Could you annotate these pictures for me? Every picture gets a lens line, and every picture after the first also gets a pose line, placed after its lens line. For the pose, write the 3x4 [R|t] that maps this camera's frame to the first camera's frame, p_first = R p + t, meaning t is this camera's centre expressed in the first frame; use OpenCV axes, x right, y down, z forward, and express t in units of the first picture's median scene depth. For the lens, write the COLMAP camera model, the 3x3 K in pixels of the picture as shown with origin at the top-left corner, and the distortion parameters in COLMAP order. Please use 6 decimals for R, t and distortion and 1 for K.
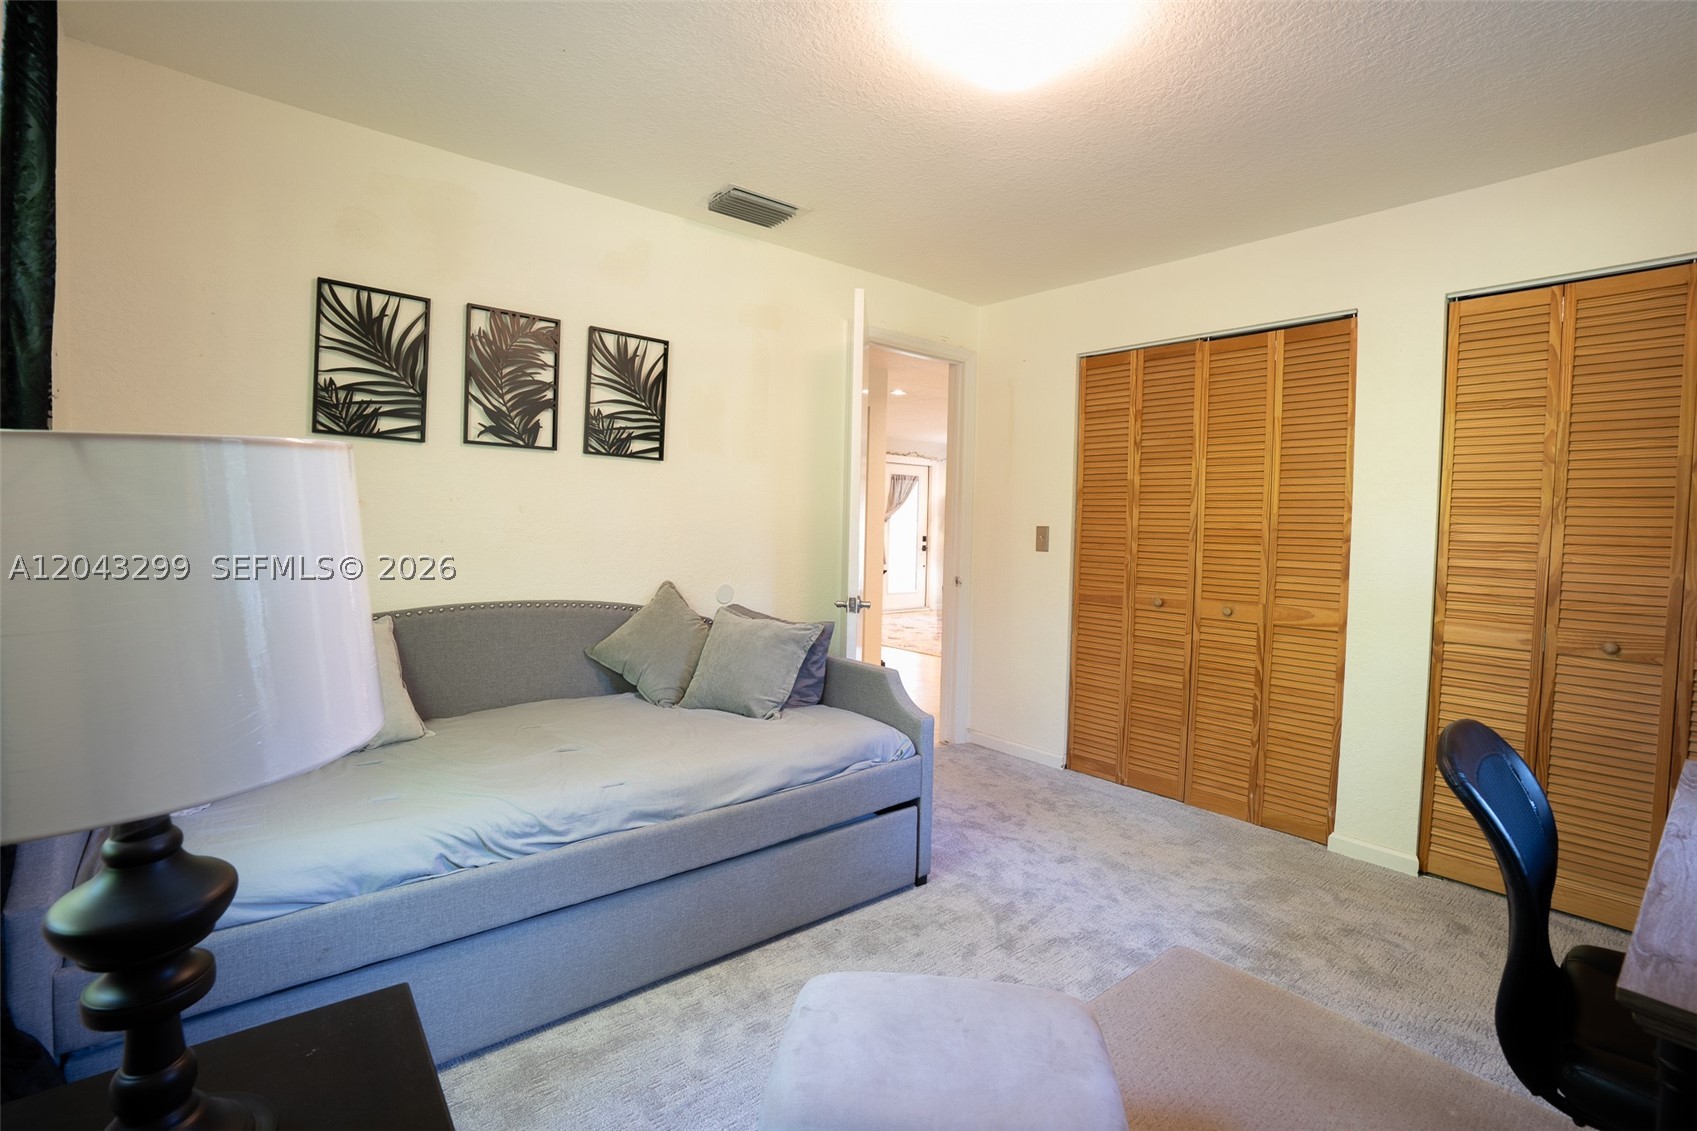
lens RADIAL K [[791.5, 0, 857.4], [0, 791.5, 566.1], [0, 0, 1]] dist [-0.033675, -0.000218]
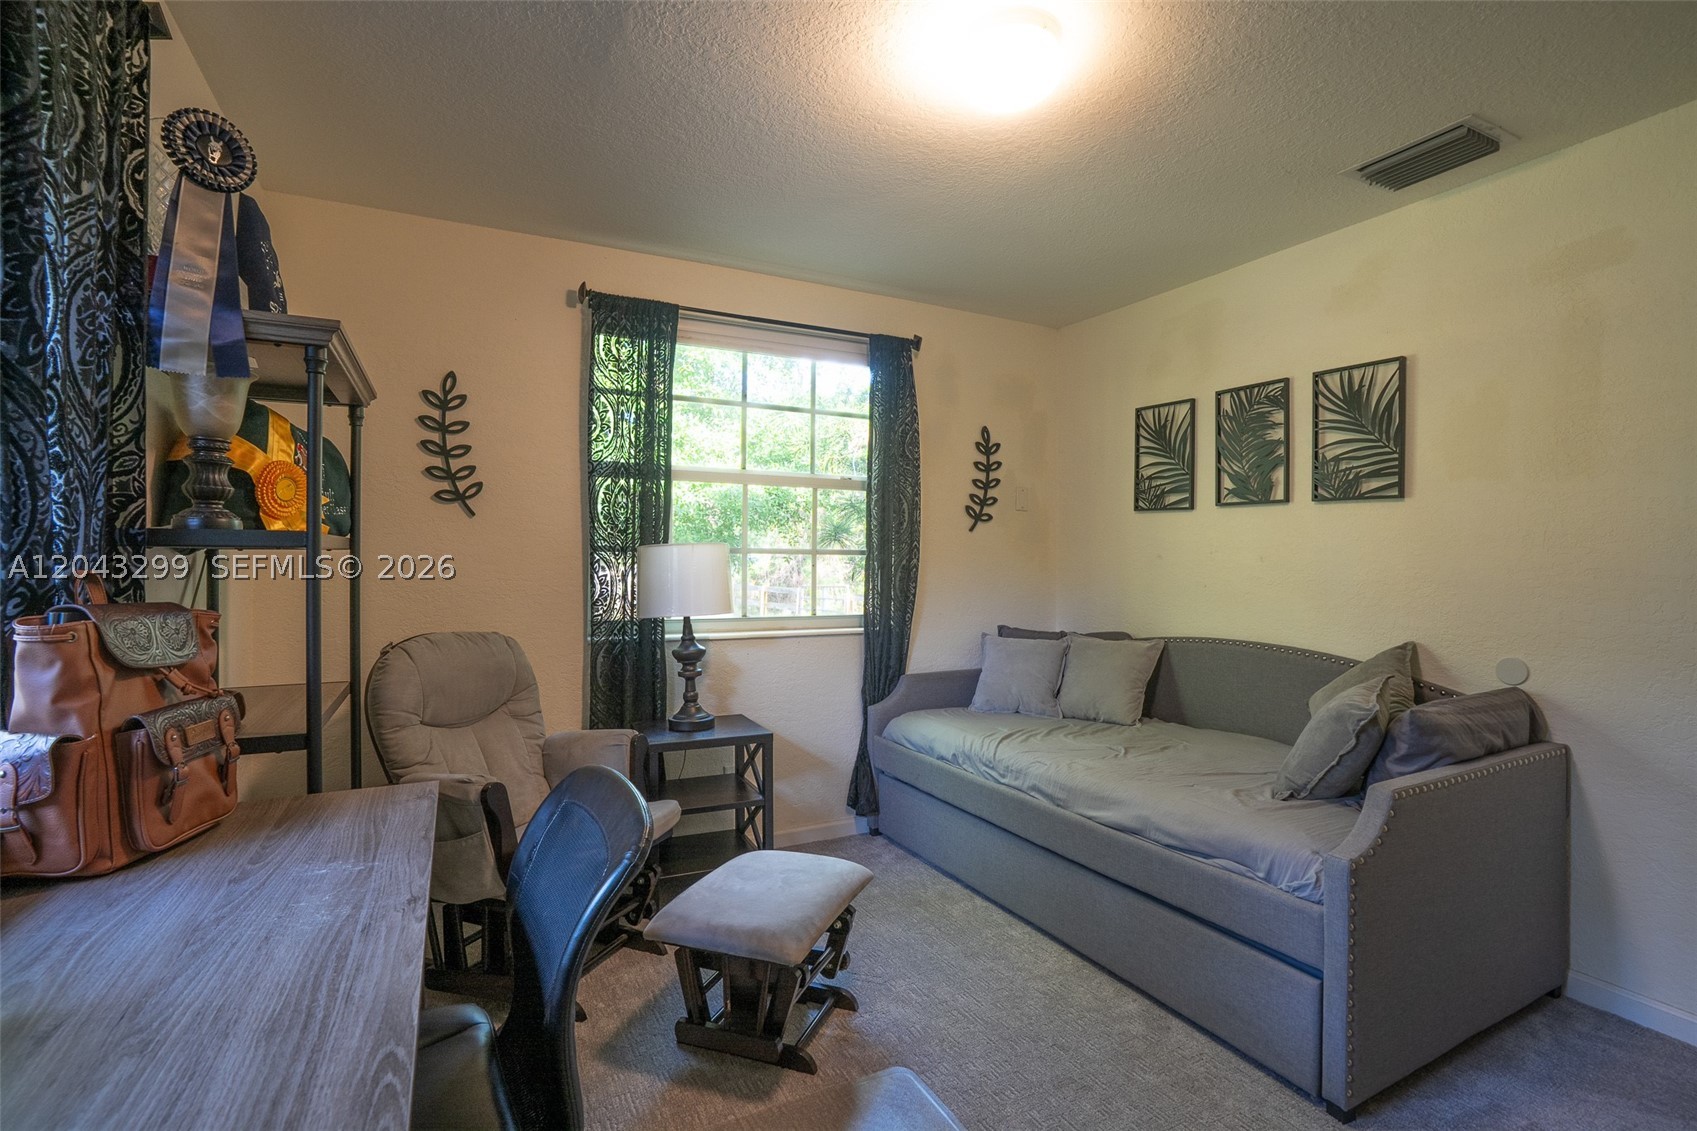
lens RADIAL K [[791.5, 0, 855.4], [0, 791.5, 566.4], [0, 0, 1]] dist [-0.033675, -0.000218]
pose [[-0.213944, -0.018067, -0.976679, 0.776048], [-0.069125, 0.997603, -0.003312, -0.019755], [0.974397, 0.066804, -0.214680, 0.694509]]
